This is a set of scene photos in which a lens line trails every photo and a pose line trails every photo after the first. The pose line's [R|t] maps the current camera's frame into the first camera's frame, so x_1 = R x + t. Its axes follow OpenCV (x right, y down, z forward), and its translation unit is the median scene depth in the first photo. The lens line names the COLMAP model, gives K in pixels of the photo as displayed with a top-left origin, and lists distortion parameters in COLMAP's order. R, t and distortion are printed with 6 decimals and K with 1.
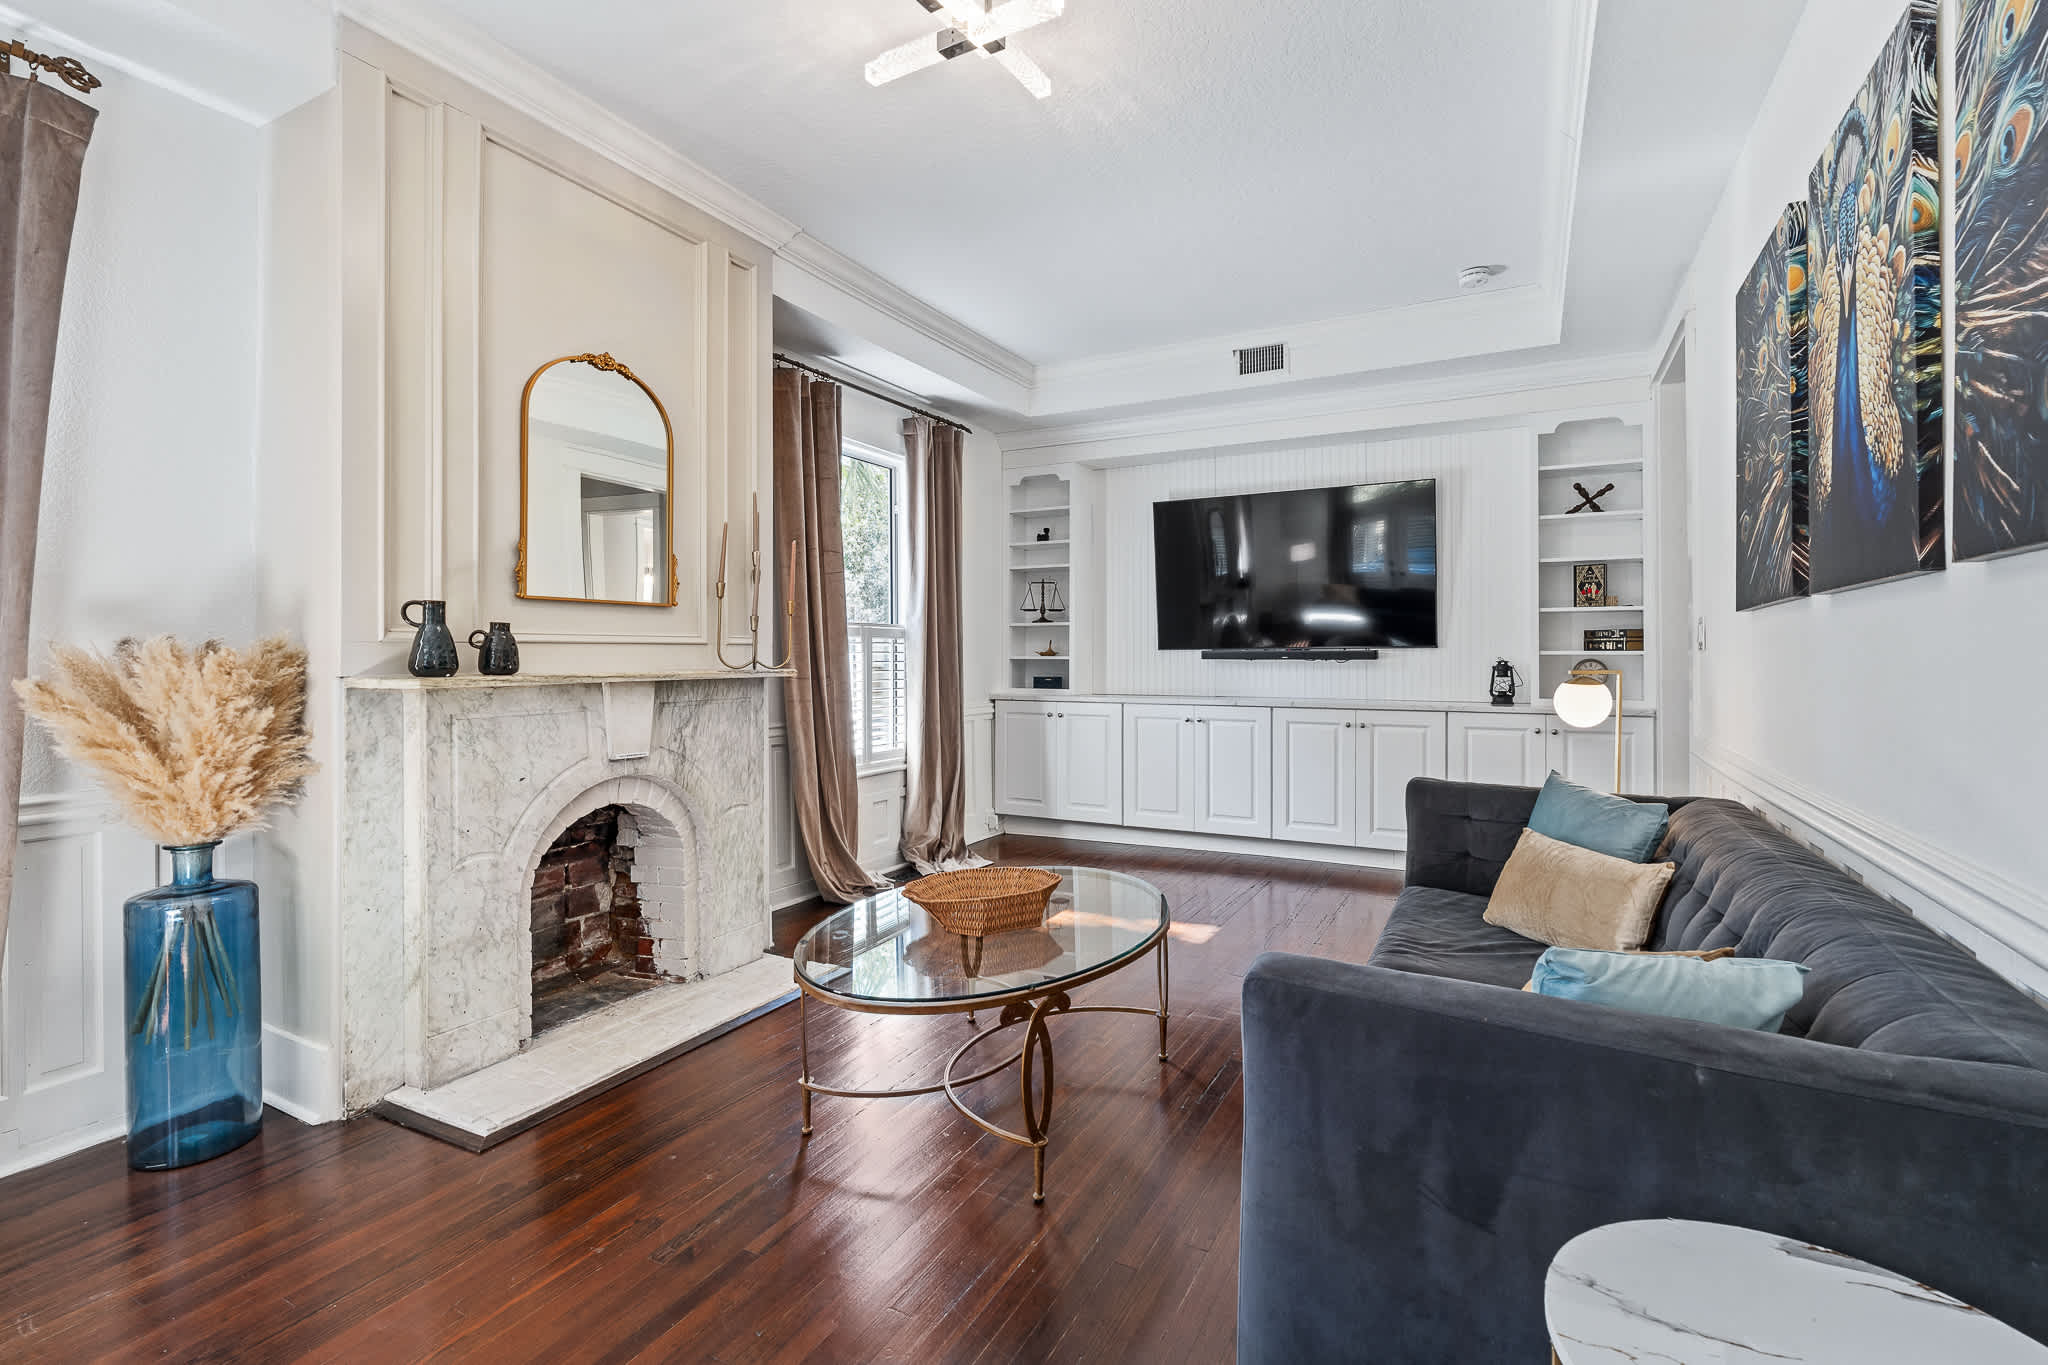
lens RADIAL K [[934.7, 0, 1026.1], [0, 934.7, 667.3], [0, 0, 1]] dist [-0.001401, 0.000907]
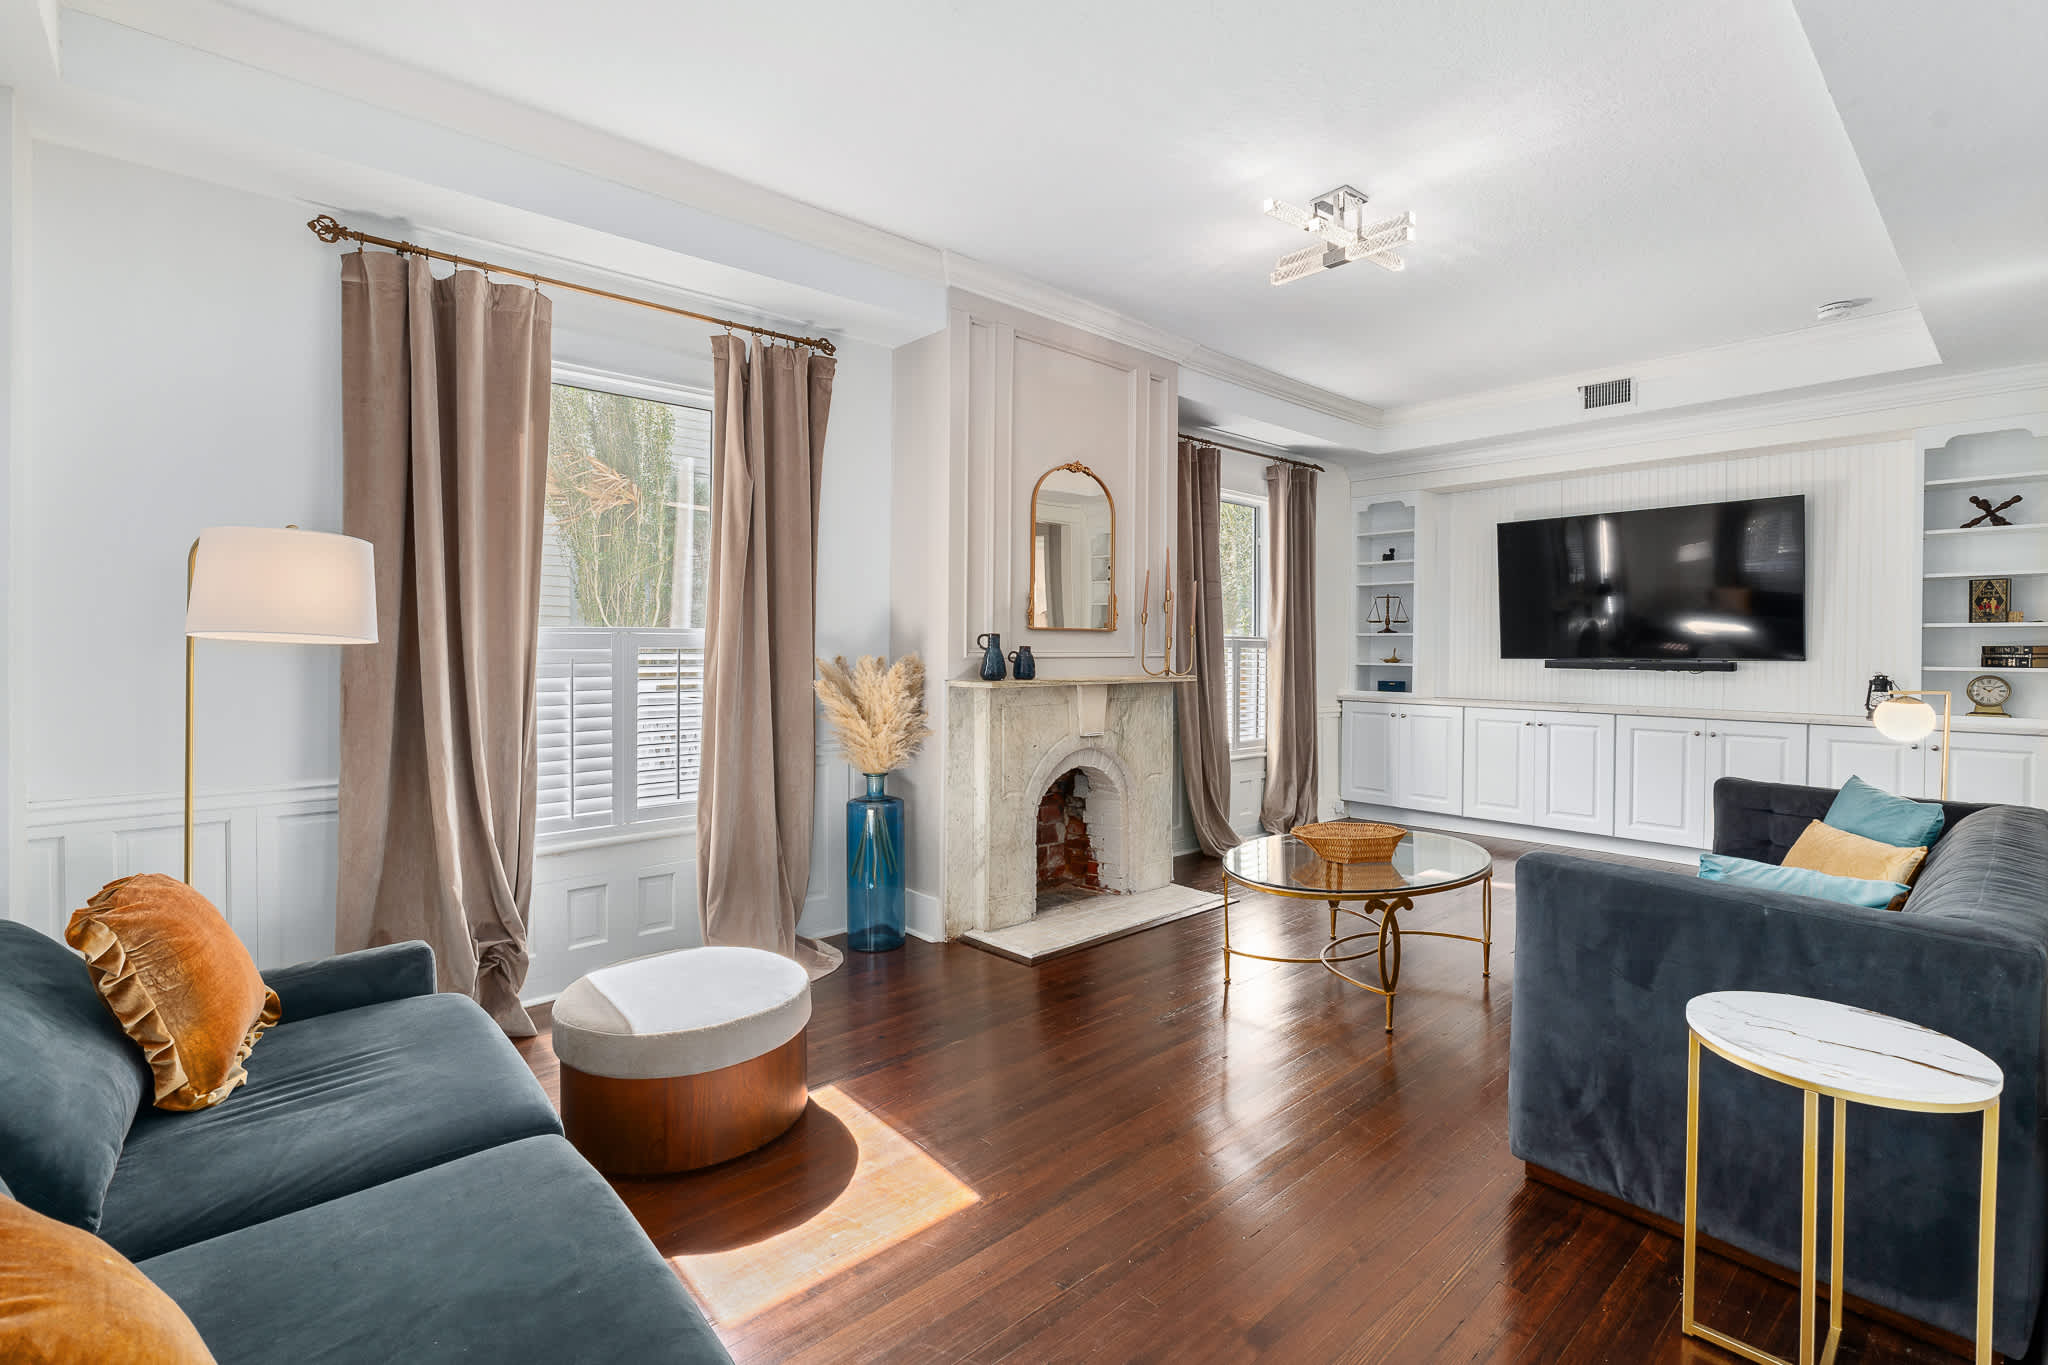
lens RADIAL K [[934.7, 0, 1024.9], [0, 934.7, 661.4], [0, 0, 1]] dist [-0.001401, 0.000907]
pose [[0.940990, 0.011479, -0.338241, -0.024308], [-0.011664, 0.999931, 0.001485, -0.021575], [0.338235, 0.002548, 0.941058, -0.425496]]
